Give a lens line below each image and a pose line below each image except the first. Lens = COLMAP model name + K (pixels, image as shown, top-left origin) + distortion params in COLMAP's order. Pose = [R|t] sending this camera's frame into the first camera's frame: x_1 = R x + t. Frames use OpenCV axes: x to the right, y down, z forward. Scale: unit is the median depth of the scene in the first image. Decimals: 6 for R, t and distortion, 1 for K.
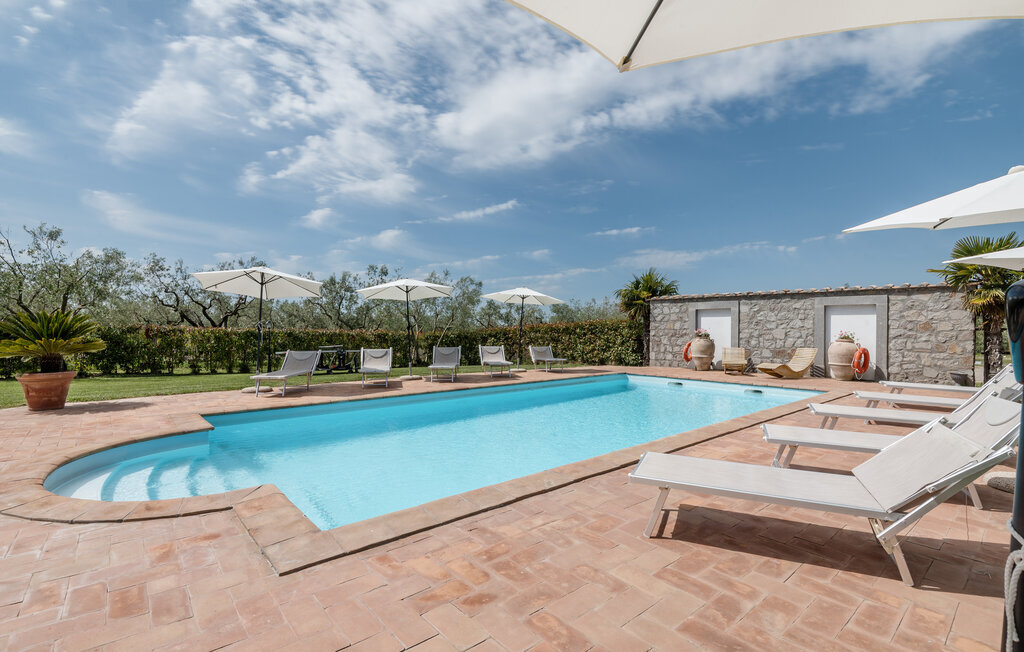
lens RADIAL K [[470.4, 0, 512.0], [0, 470.4, 326.0], [0, 0, 1]] dist [-0.015505, -0.001167]
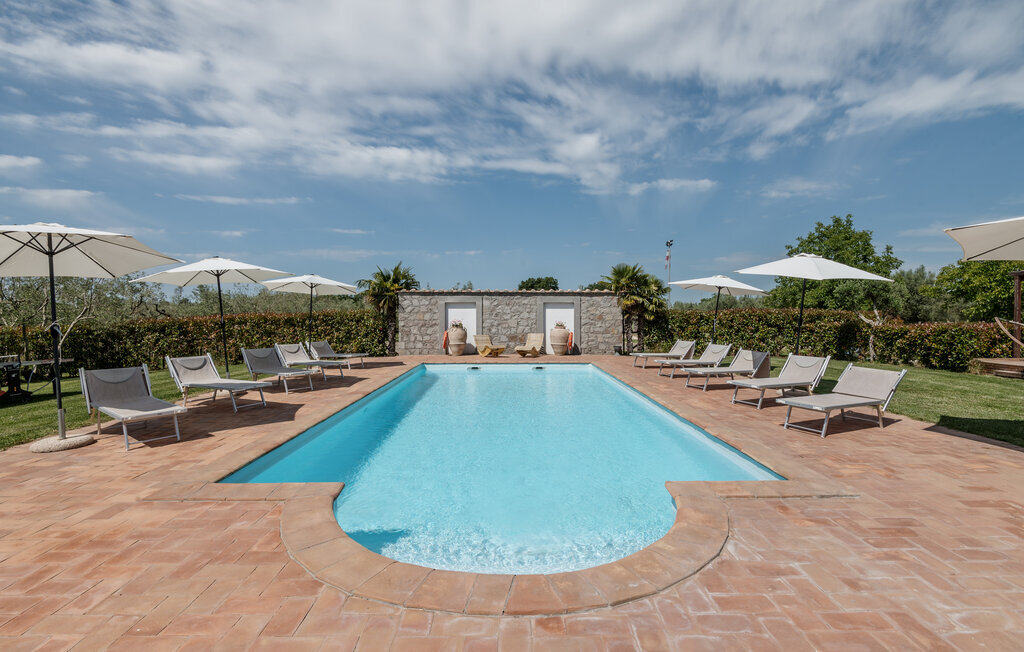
lens RADIAL K [[474.7, 0, 514.8], [0, 474.7, 327.0], [0, 0, 1]] dist [-0.012232, -0.000107]
pose [[0.638657, -0.024652, 0.769096, -0.419228], [-0.001240, 0.999452, 0.033066, -0.015313], [-0.769490, -0.022072, 0.638277, 0.152433]]
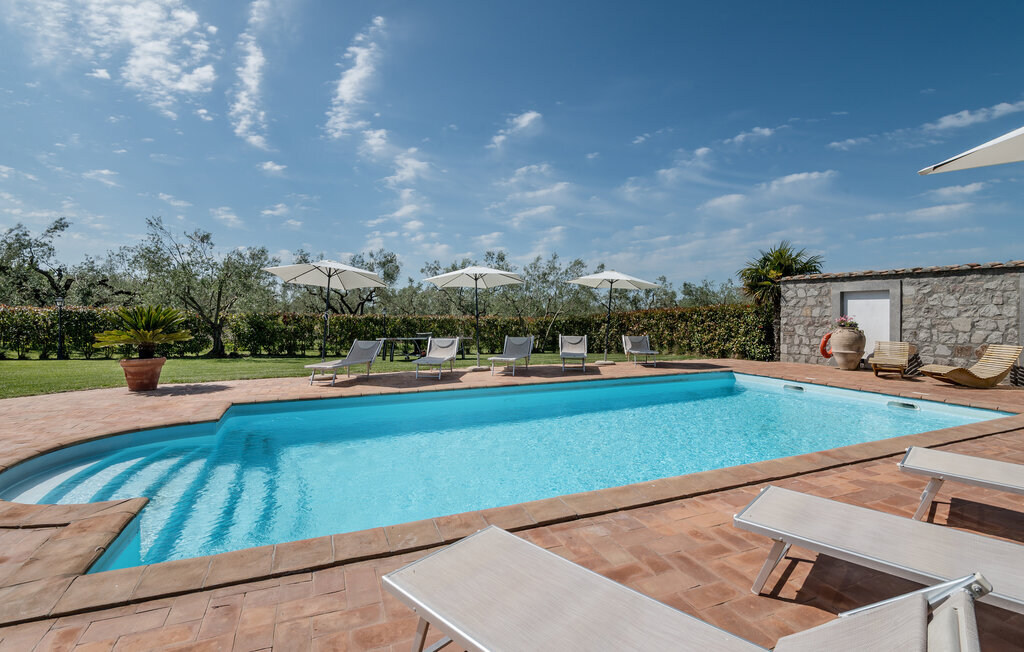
lens RADIAL K [[471.3, 0, 514.1], [0, 471.3, 309.7], [0, 0, 1]] dist [-0.017520, -0.000416]
pose [[0.949299, -0.003721, -0.314352, 0.129590], [0.004866, 0.999984, 0.002856, -0.010851], [0.314336, -0.004241, 0.949302, 0.091135]]
